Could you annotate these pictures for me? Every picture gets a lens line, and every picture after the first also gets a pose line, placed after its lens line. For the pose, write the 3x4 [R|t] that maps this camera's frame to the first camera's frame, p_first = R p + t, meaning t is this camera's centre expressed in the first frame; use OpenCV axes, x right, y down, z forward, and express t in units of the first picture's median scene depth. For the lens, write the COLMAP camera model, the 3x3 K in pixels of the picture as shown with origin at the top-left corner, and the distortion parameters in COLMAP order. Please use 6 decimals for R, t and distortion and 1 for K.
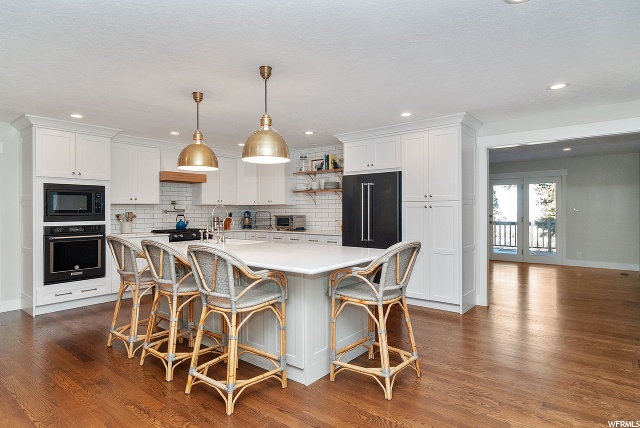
lens RADIAL K [[349.6, 0, 320.0], [0, 349.6, 214.0], [0, 0, 1]] dist [-0.003665, -0.000470]
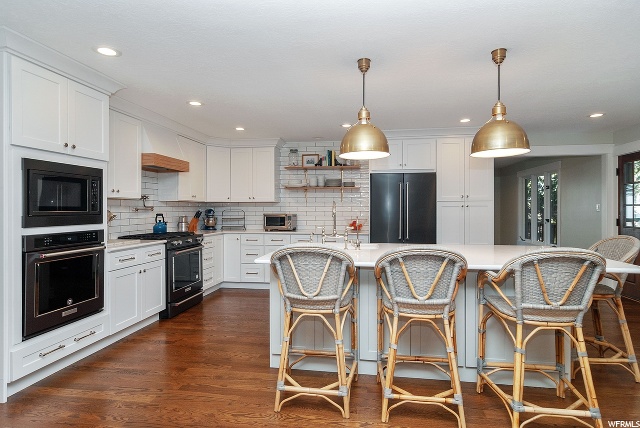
lens RADIAL K [[338.3, 0, 317.2], [0, 338.3, 213.1], [0, 0, 1]] dist [0.000259, 0.000129]
pose [[0.874025, -0.001605, 0.485879, -0.573758], [0.000772, 0.999998, 0.001915, -0.000870], [-0.485881, -0.001298, 0.874024, 0.266880]]
